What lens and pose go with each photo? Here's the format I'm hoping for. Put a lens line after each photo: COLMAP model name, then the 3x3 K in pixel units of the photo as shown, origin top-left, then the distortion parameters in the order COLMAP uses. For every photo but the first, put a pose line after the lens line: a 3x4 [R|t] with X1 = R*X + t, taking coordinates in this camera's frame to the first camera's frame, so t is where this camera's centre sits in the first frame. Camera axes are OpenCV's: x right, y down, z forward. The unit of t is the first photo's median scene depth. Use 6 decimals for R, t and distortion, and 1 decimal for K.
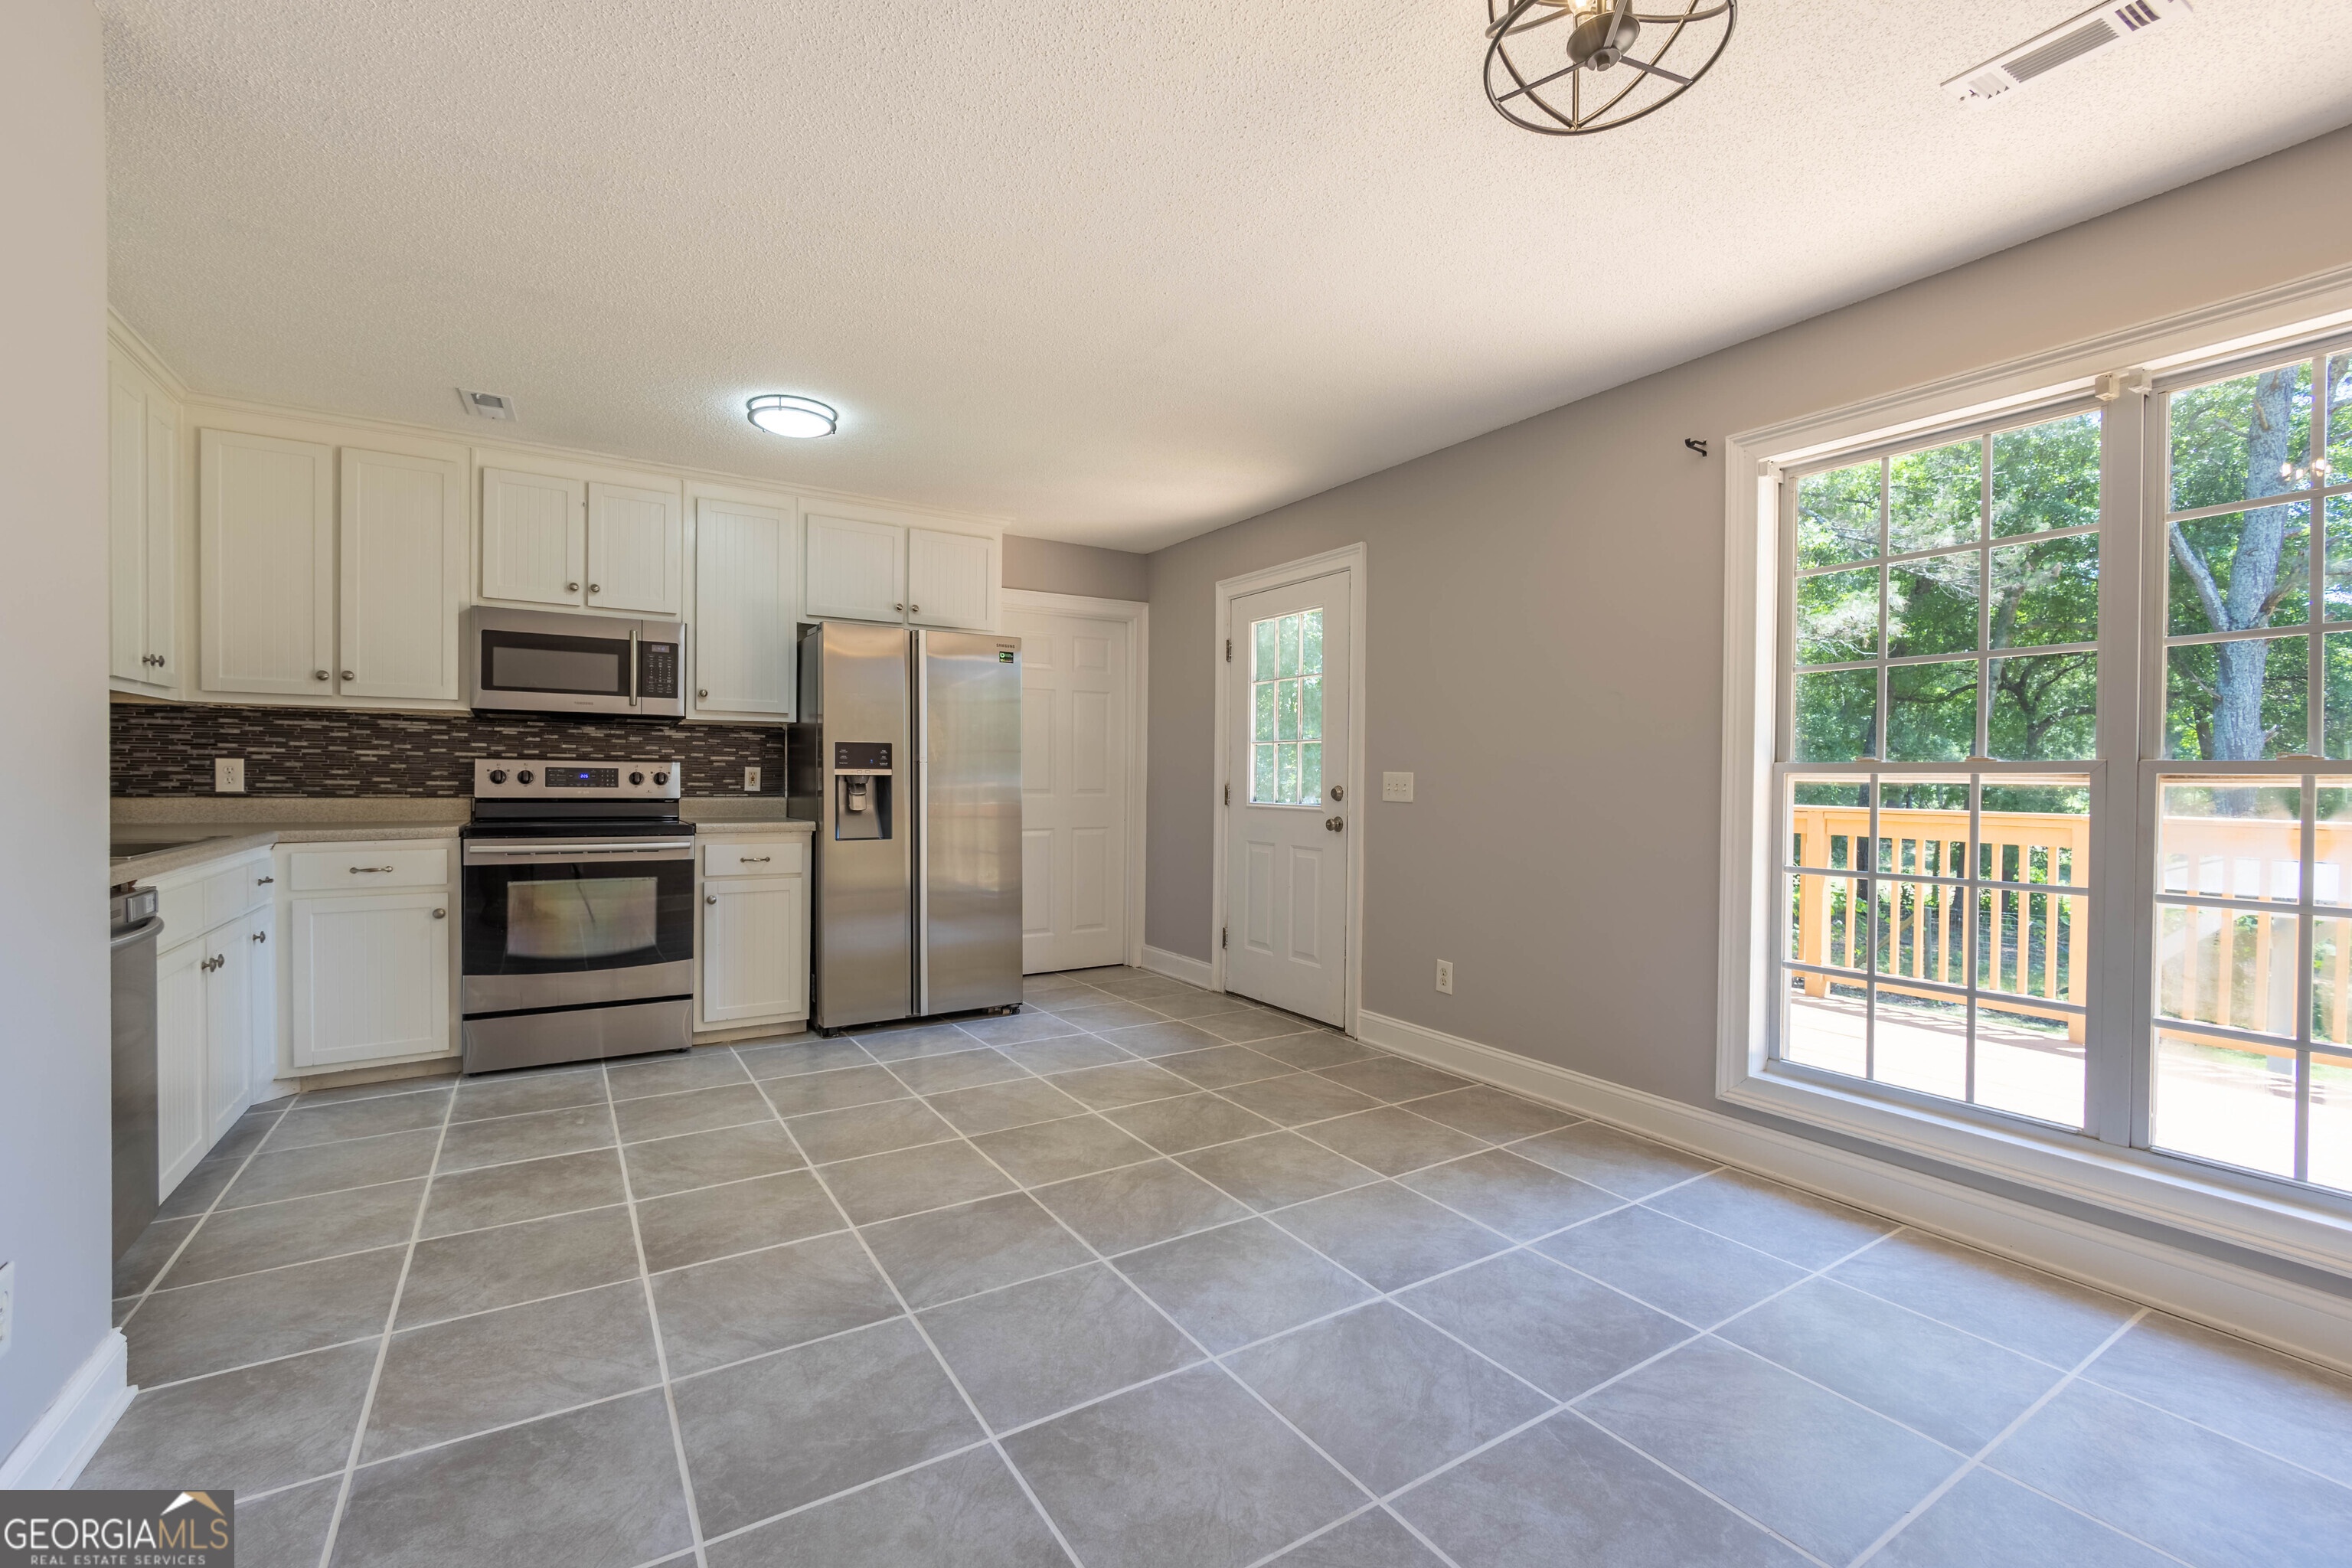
lens RADIAL K [[996.6, 0, 1176.0], [0, 996.6, 784.0], [0, 0, 1]] dist [-0.006965, 0.000882]
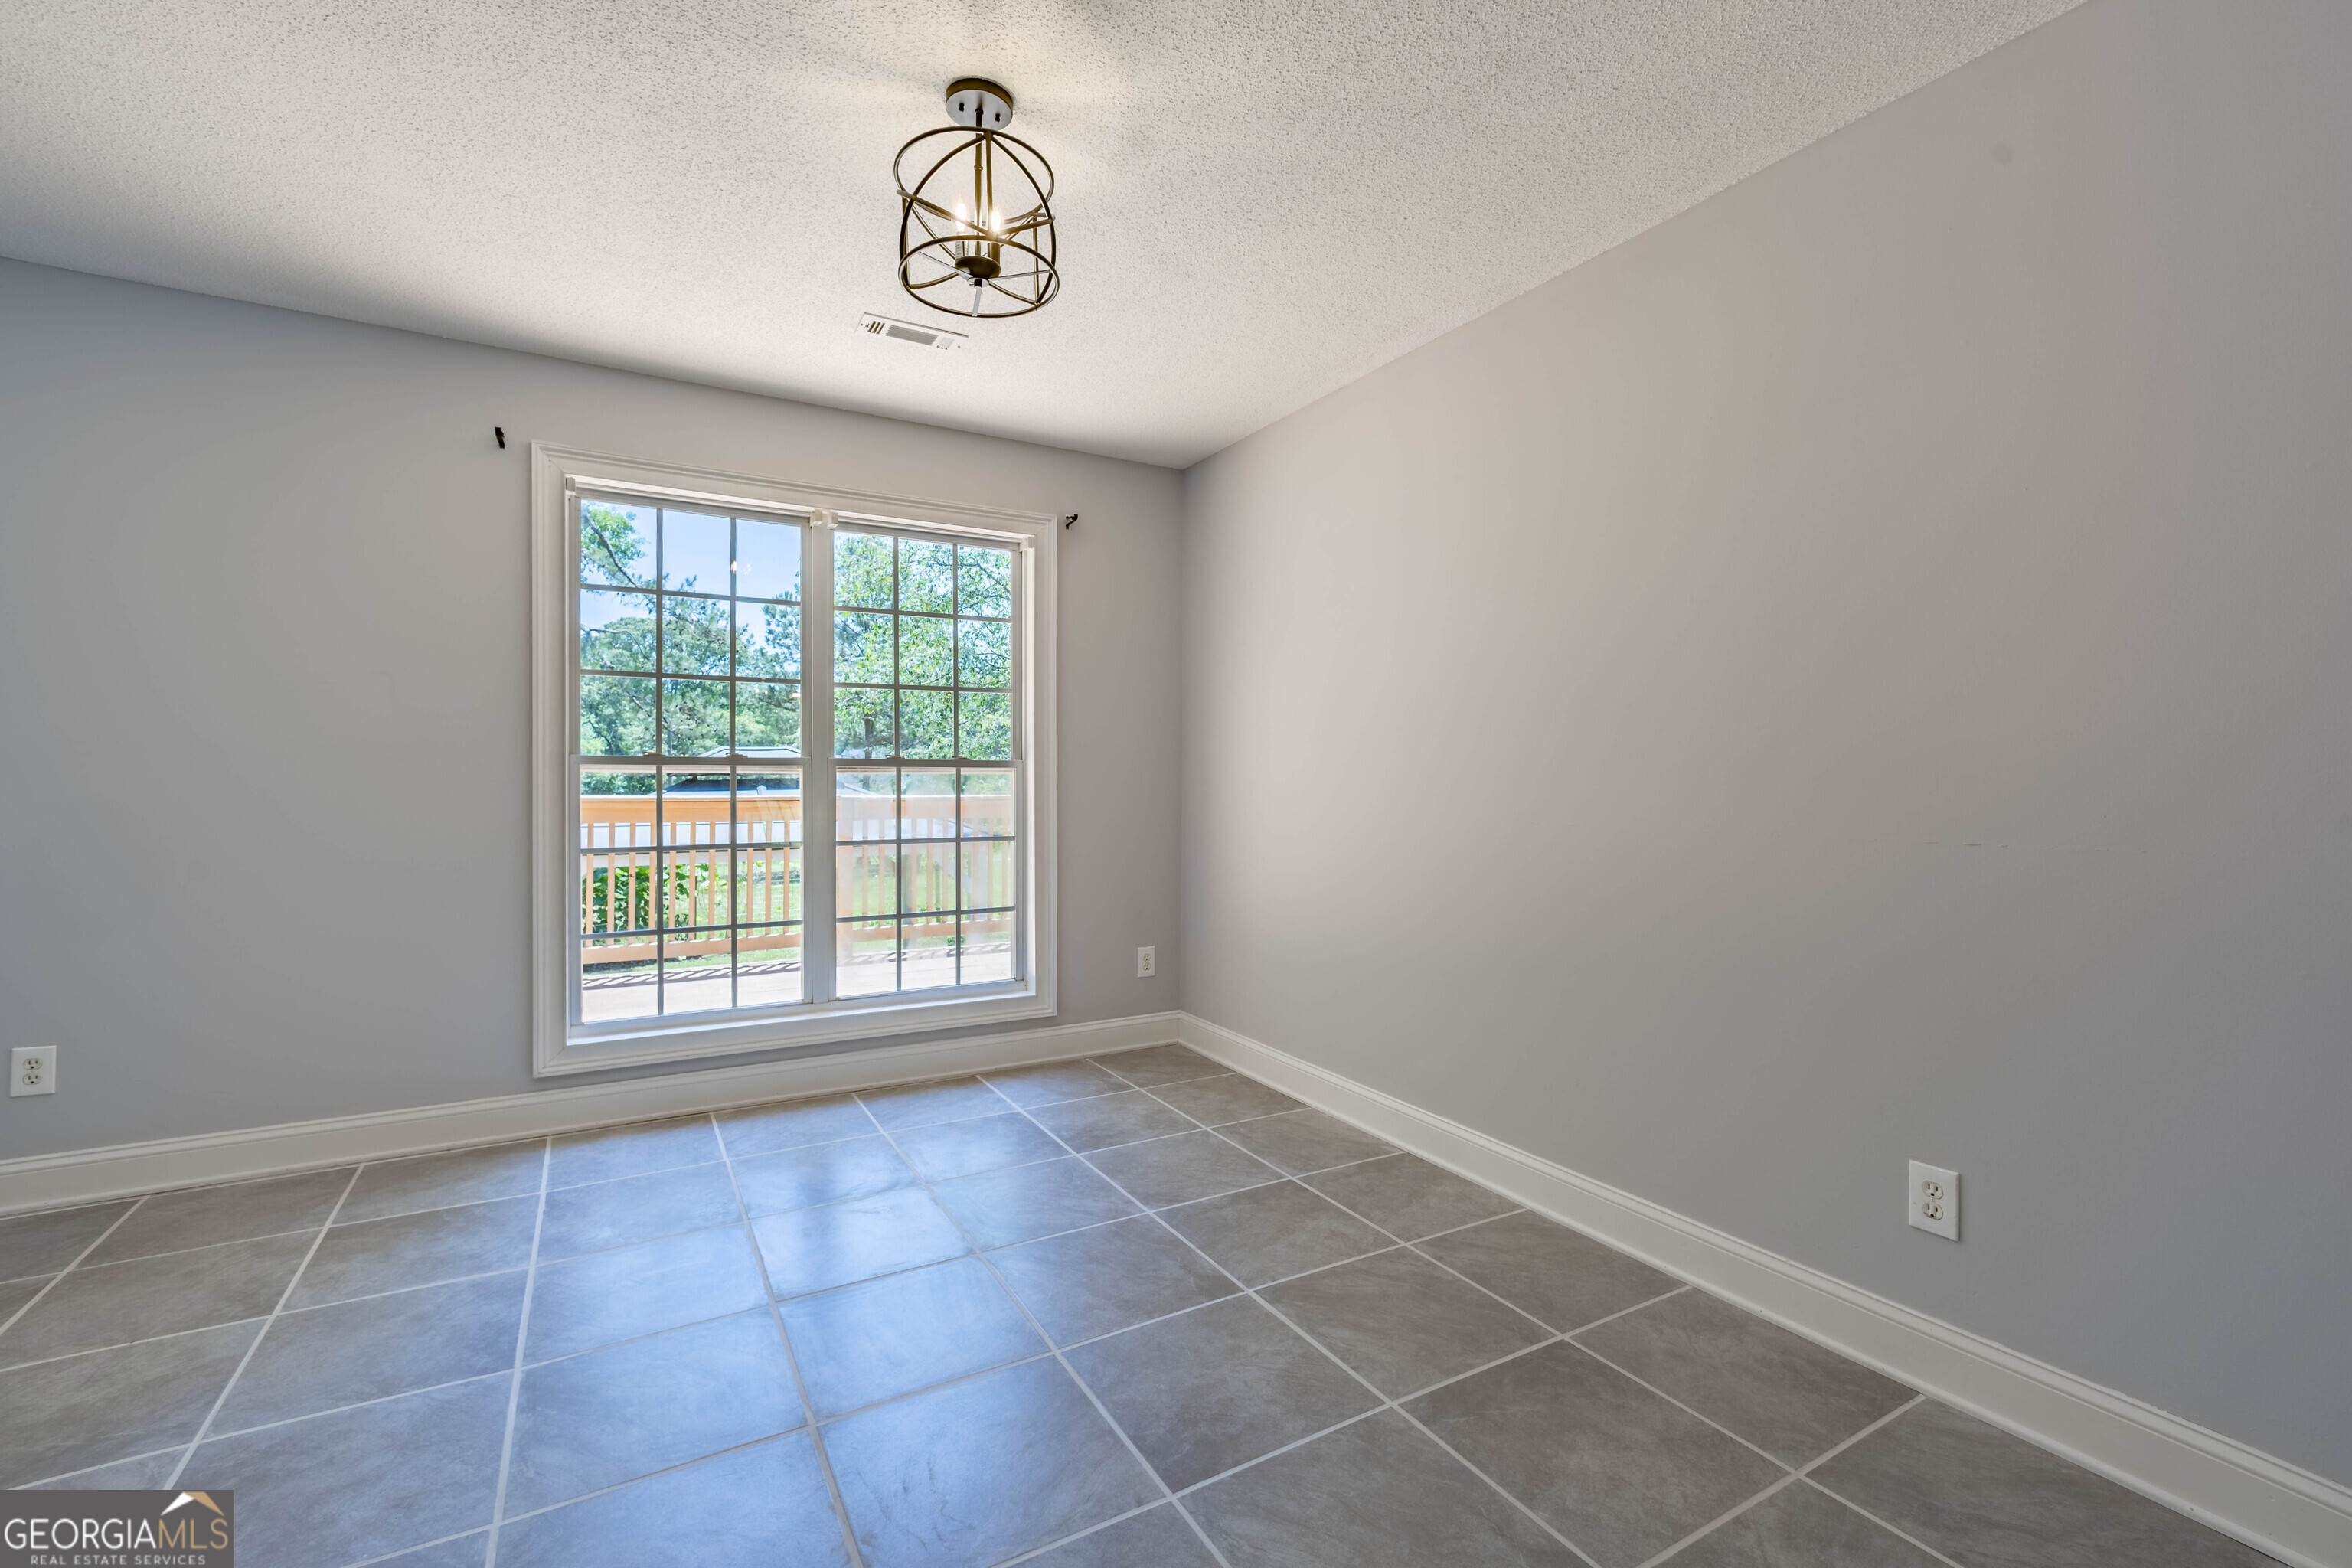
lens RADIAL K [[996.6, 0, 1176.0], [0, 996.6, 784.0], [0, 0, 1]] dist [-0.006965, 0.000882]
pose [[0.039513, -0.019003, 0.999038, -0.390202], [0.002655, 0.999818, 0.018913, -0.007584], [-0.999216, 0.001905, 0.039557, 0.242931]]
